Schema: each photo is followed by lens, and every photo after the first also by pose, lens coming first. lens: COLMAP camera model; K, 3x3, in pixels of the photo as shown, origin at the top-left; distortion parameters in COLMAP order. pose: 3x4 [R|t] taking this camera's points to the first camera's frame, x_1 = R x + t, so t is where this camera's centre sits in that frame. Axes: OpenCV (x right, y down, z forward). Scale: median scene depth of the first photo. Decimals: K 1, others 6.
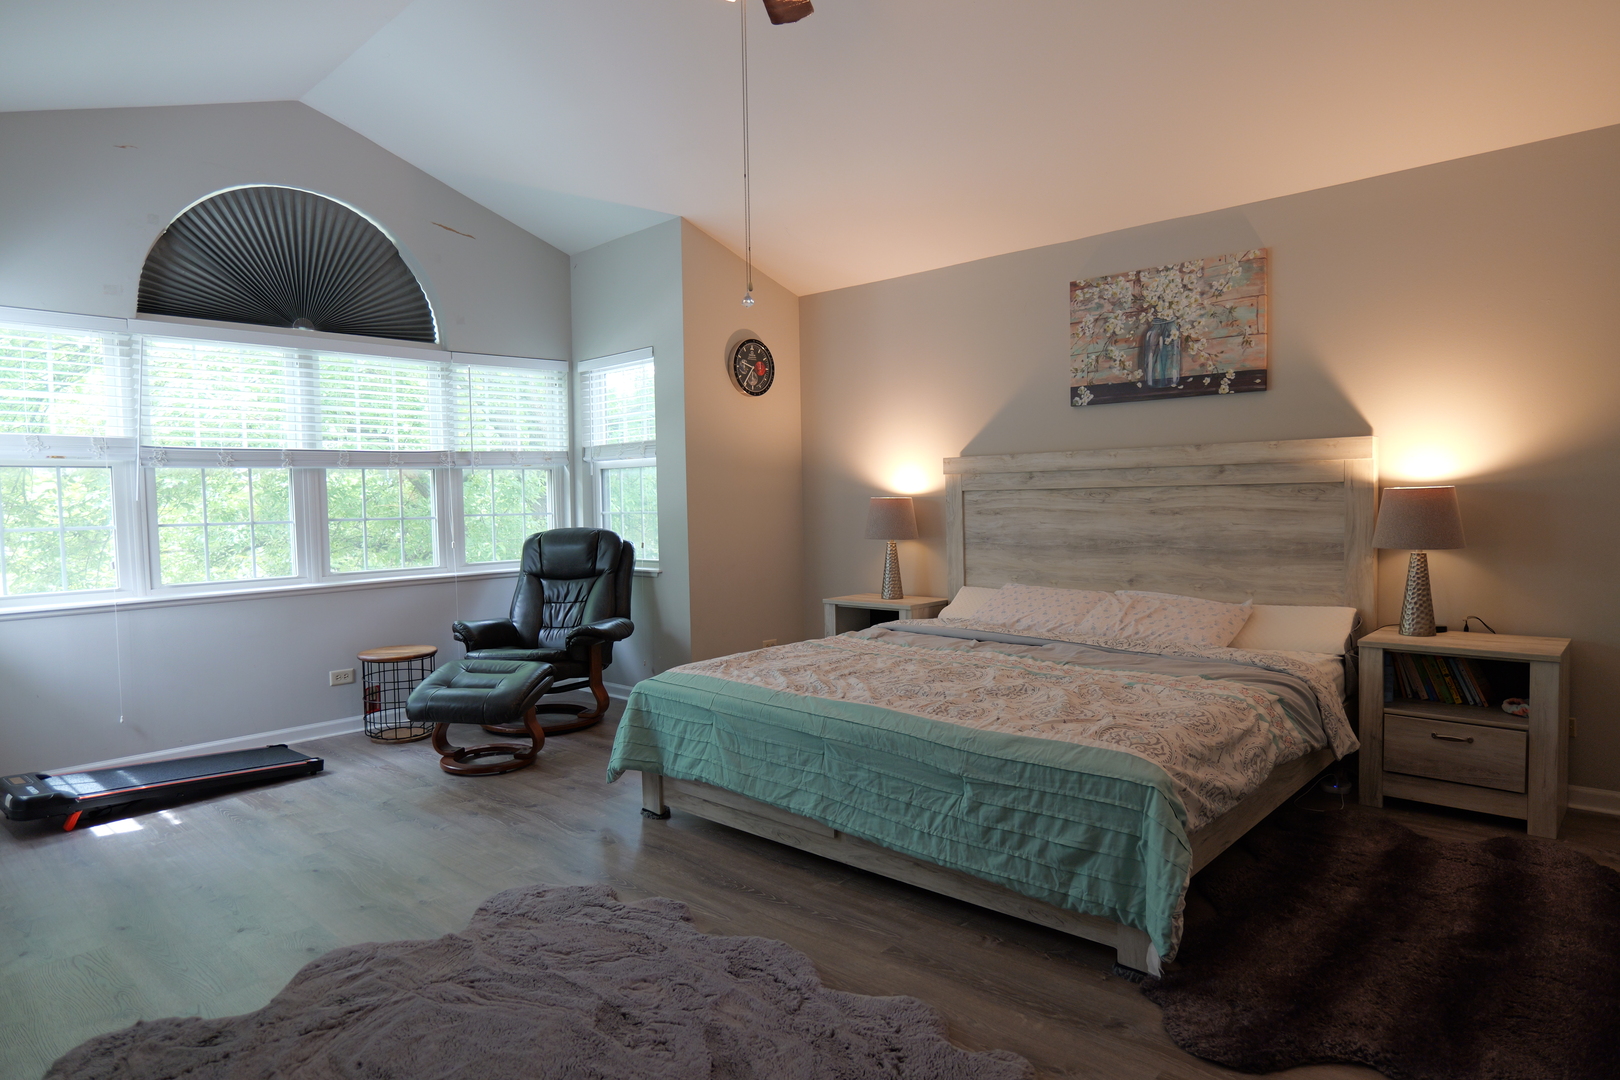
lens RADIAL K [[942.2, 0, 825.1], [0, 942.2, 544.8], [0, 0, 1]] dist [-0.029373, 0.015306]
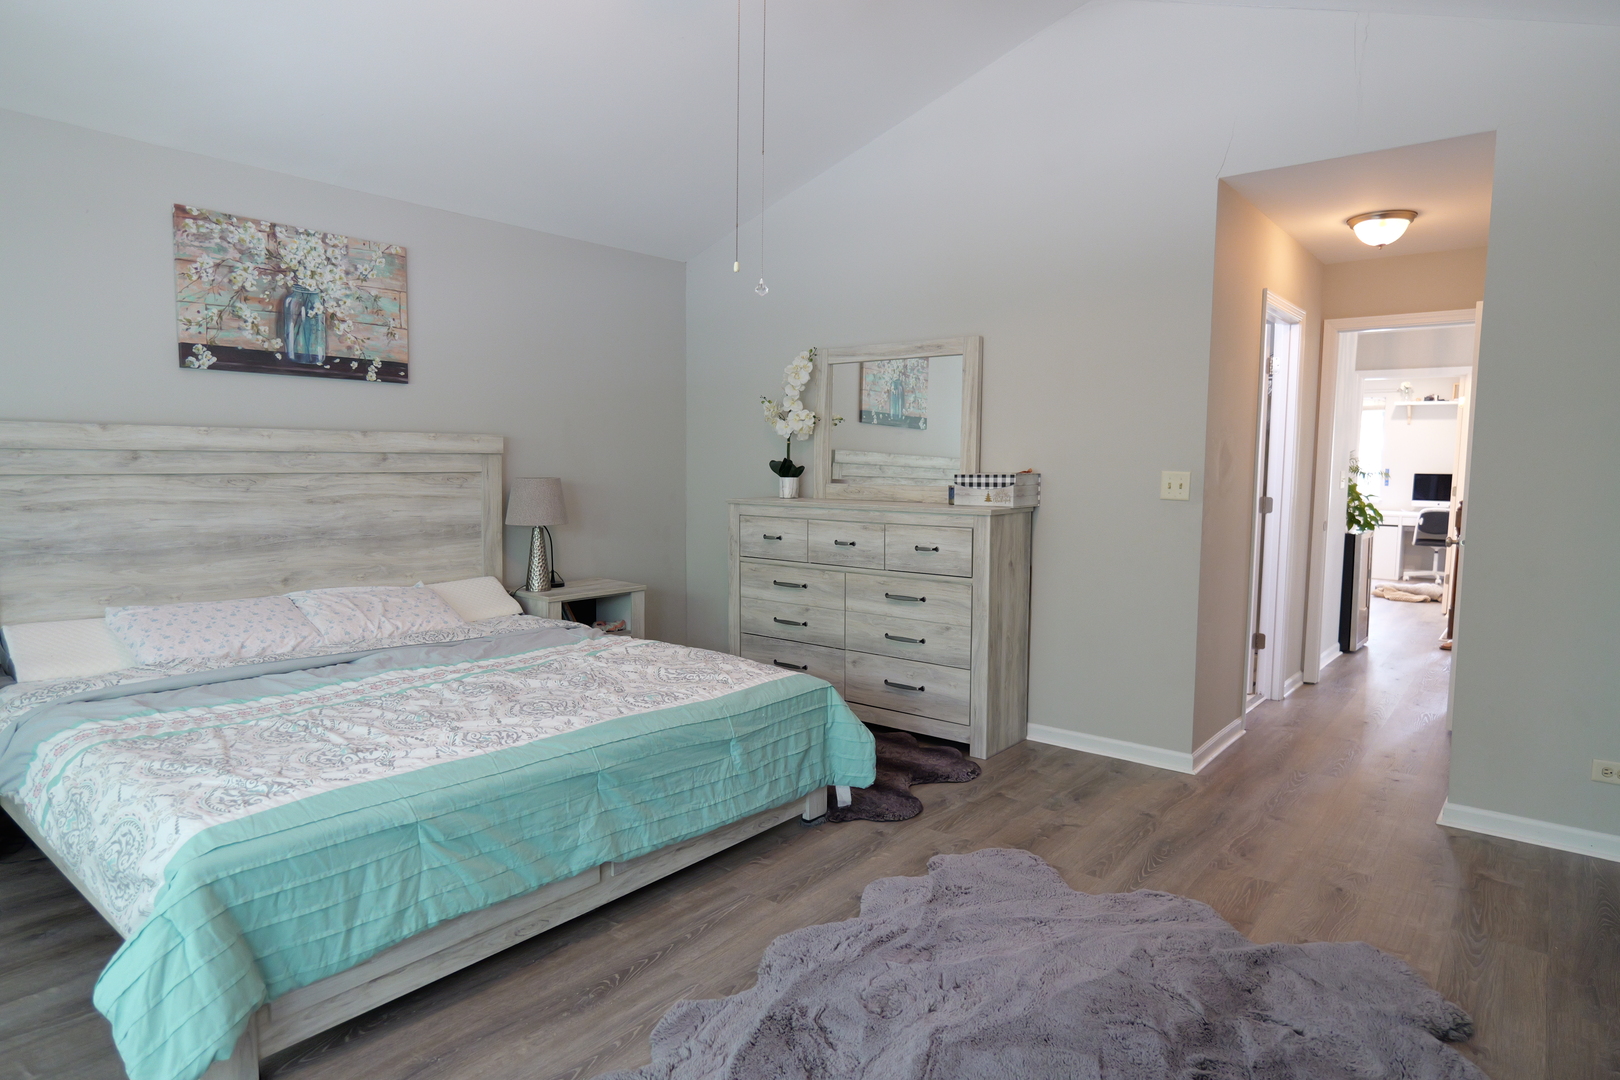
lens RADIAL K [[942.2, 0, 816.6], [0, 942.2, 540.9], [0, 0, 1]] dist [-0.029373, 0.015306]
pose [[-0.061545, -0.067065, 0.995849, -0.586002], [0.040583, 0.996747, 0.069634, -0.040190], [-0.997279, 0.044700, -0.058623, 0.572832]]
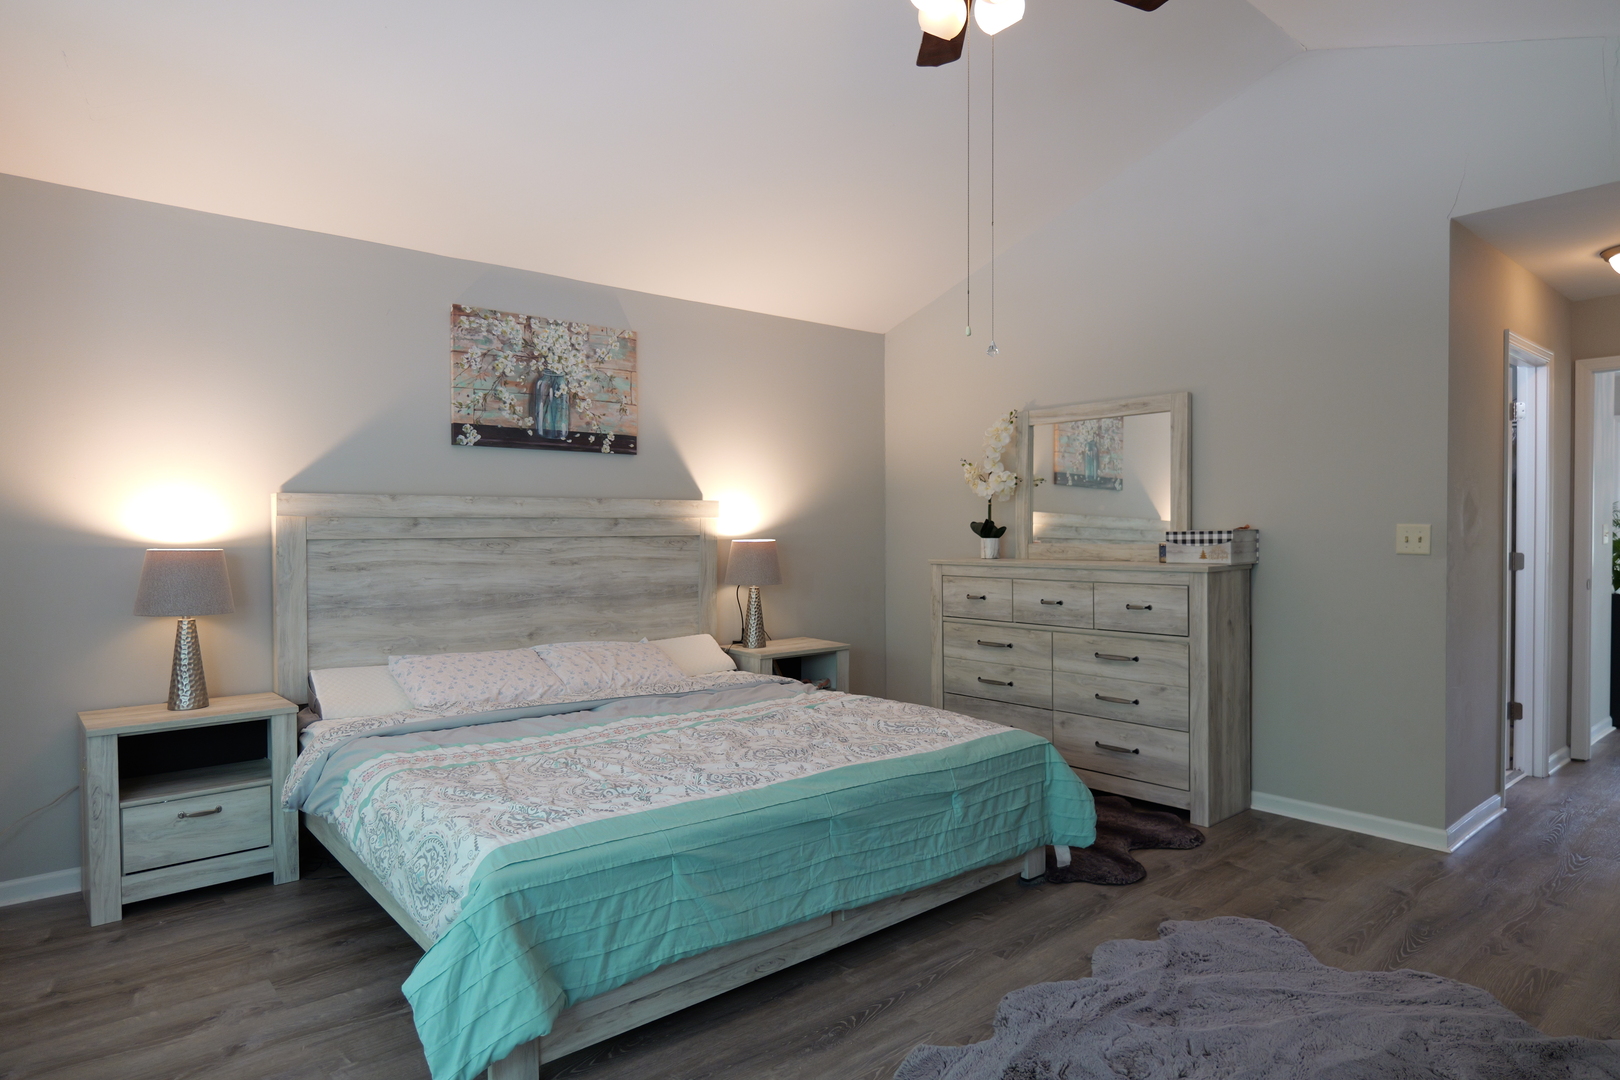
lens RADIAL K [[942.2, 0, 817.7], [0, 942.2, 540.2], [0, 0, 1]] dist [-0.029373, 0.015306]
pose [[0.119285, 0.006166, 0.992841, -0.610687], [0.050431, 0.998652, -0.012262, -0.032666], [-0.991578, 0.051532, 0.118813, 0.608362]]
